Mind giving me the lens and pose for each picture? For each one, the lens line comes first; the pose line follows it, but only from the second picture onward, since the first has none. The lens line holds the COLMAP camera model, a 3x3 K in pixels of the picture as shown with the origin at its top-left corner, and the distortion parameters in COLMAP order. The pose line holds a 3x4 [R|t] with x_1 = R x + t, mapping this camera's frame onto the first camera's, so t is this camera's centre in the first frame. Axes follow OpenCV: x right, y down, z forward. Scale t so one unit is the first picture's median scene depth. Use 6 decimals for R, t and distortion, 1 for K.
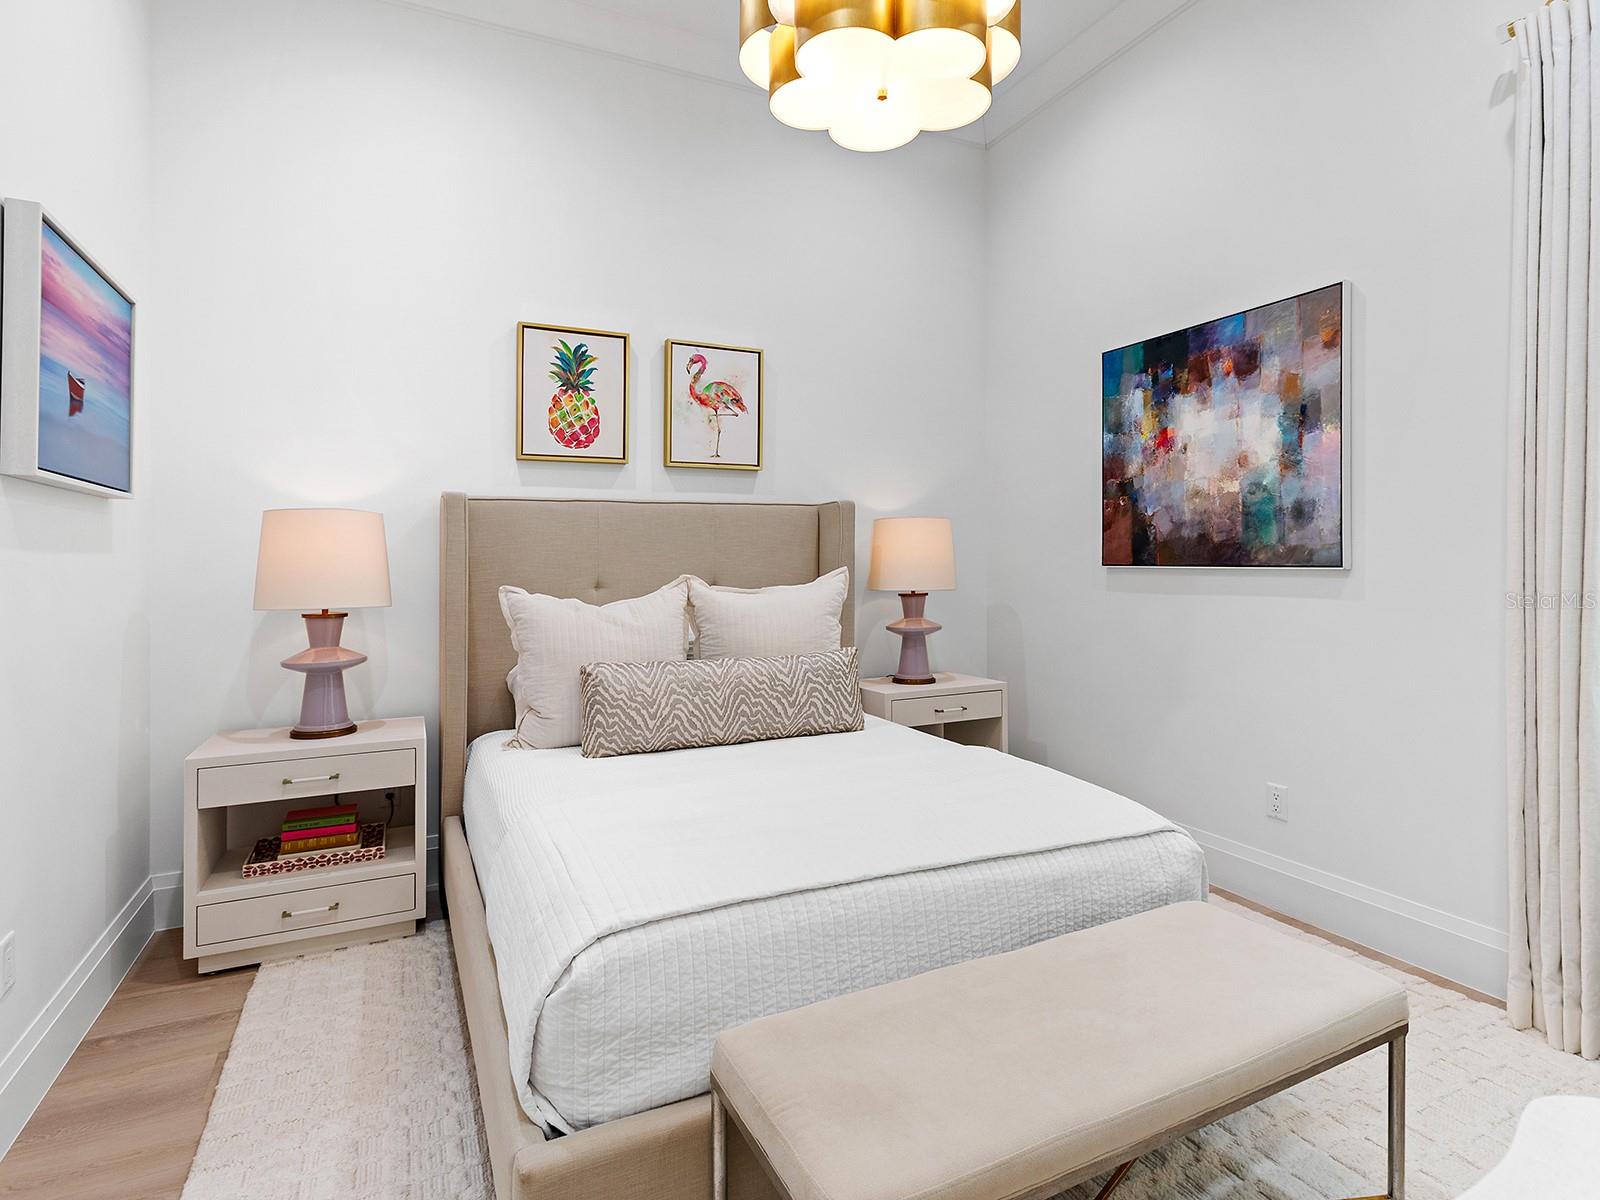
lens RADIAL K [[799.9, 0, 799.1], [0, 799.9, 566.8], [0, 0, 1]] dist [-0.001104, 0.000128]
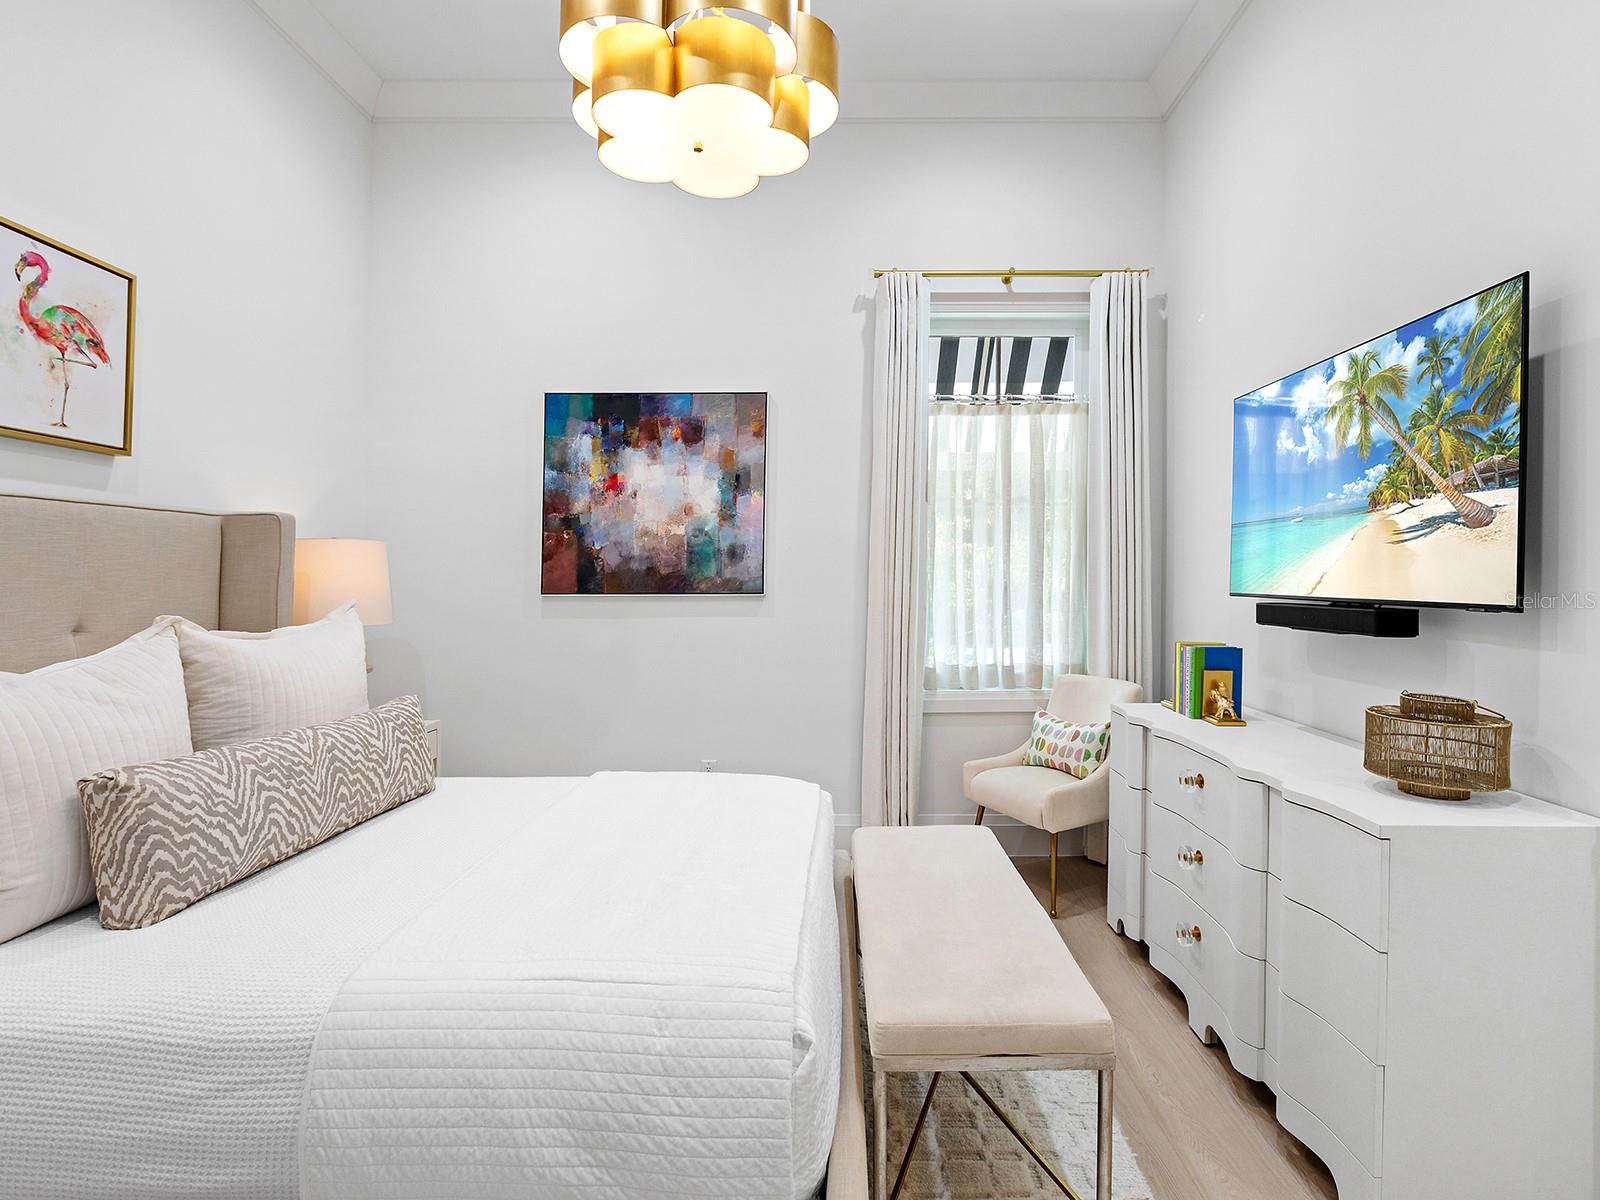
lens RADIAL K [[801.3, 0, 800.0], [0, 801.3, 600.0], [0, 0, 1]] dist [0.001099, 0.000166]
pose [[0.466600, -0.017450, 0.884296, -0.475540], [0.009426, 0.999847, 0.014757, -0.007451], [-0.884418, 0.001450, 0.466693, 0.244758]]
